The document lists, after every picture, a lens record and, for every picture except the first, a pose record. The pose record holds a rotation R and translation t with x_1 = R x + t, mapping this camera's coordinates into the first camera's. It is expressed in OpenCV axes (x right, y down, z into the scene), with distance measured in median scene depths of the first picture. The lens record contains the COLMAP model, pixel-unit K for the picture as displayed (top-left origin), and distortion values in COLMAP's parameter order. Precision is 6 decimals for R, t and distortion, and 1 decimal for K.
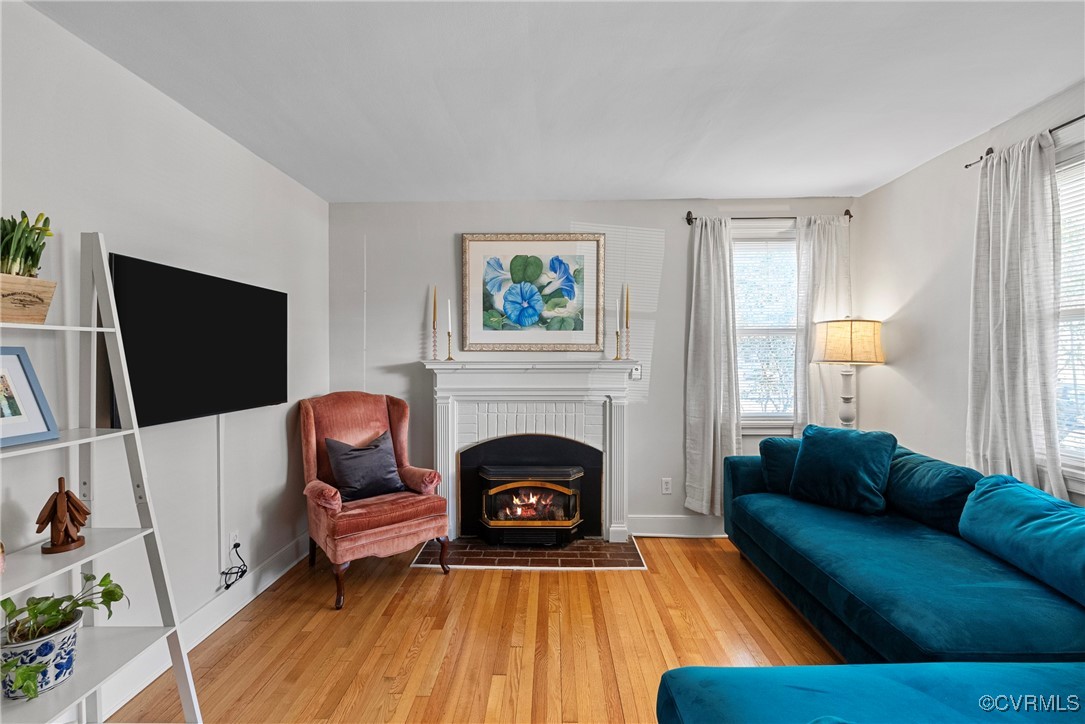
lens RADIAL K [[485.1, 0, 540.6], [0, 485.1, 366.9], [0, 0, 1]] dist [-0.003999, -0.000505]
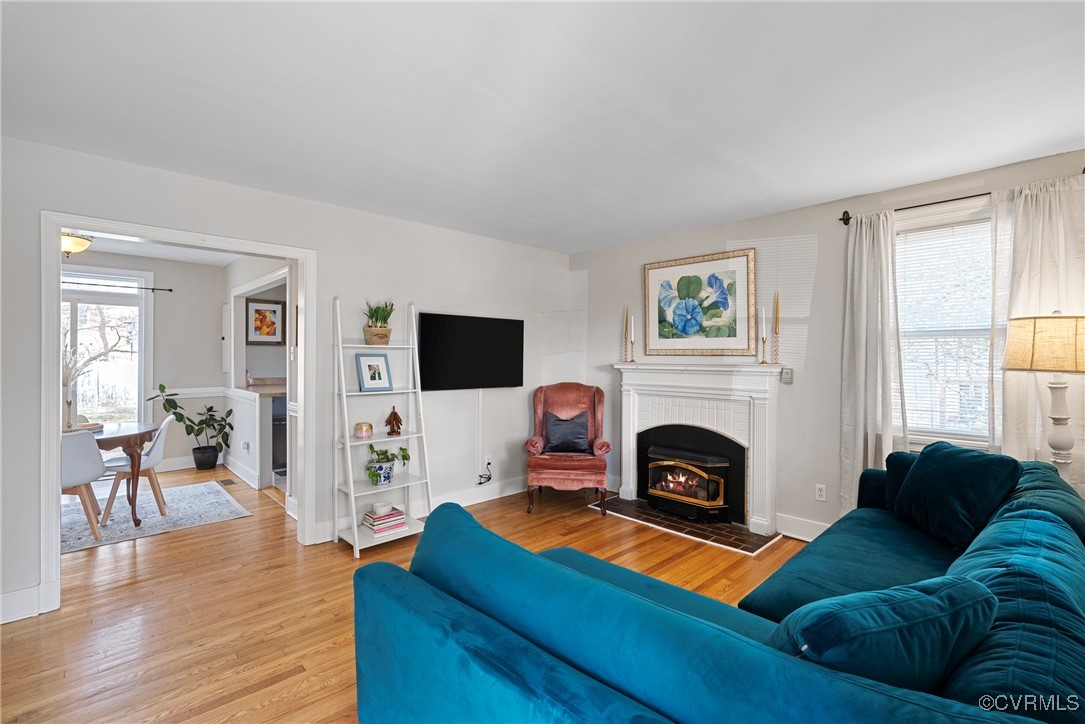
lens RADIAL K [[485.1, 0, 538.1], [0, 485.1, 358.5], [0, 0, 1]] dist [-0.003999, -0.000505]
pose [[0.703743, 0.007087, -0.710419, 0.597072], [-0.022712, 0.999664, -0.012526, -0.001494], [0.710091, 0.024950, 0.703668, -0.111997]]
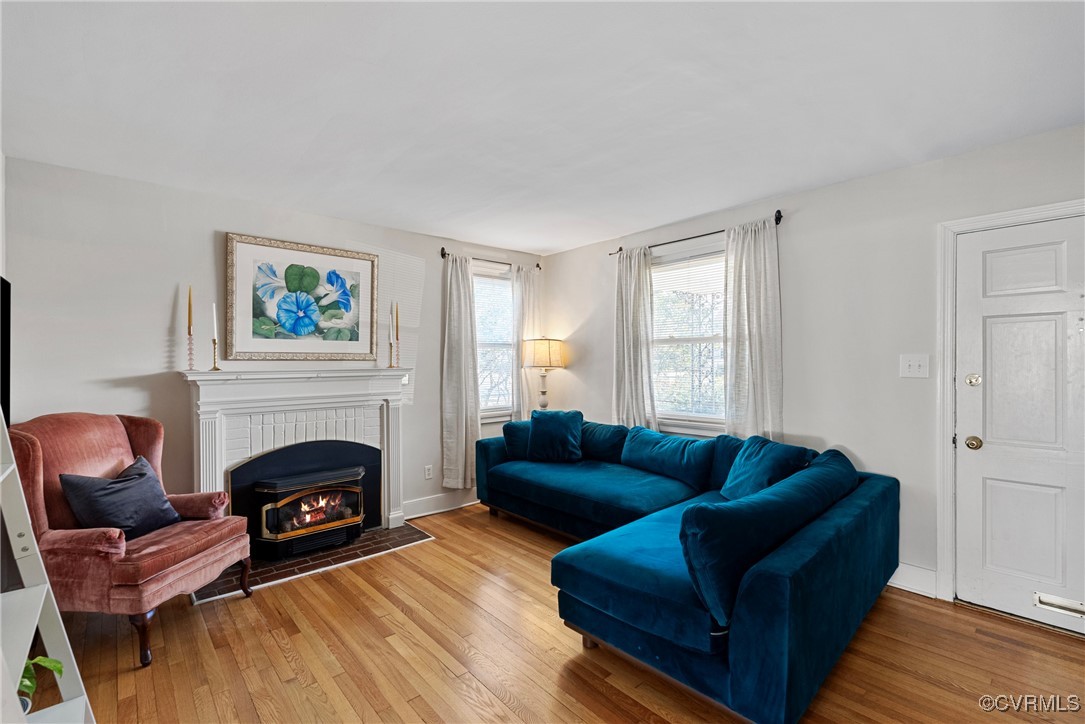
lens RADIAL K [[485.1, 0, 544.8], [0, 485.1, 363.9], [0, 0, 1]] dist [-0.003999, -0.000505]
pose [[0.727837, -0.007807, 0.685705, -0.379099], [0.021457, 0.999705, -0.011393, -0.002508], [-0.685414, 0.023005, 0.727790, -0.081742]]
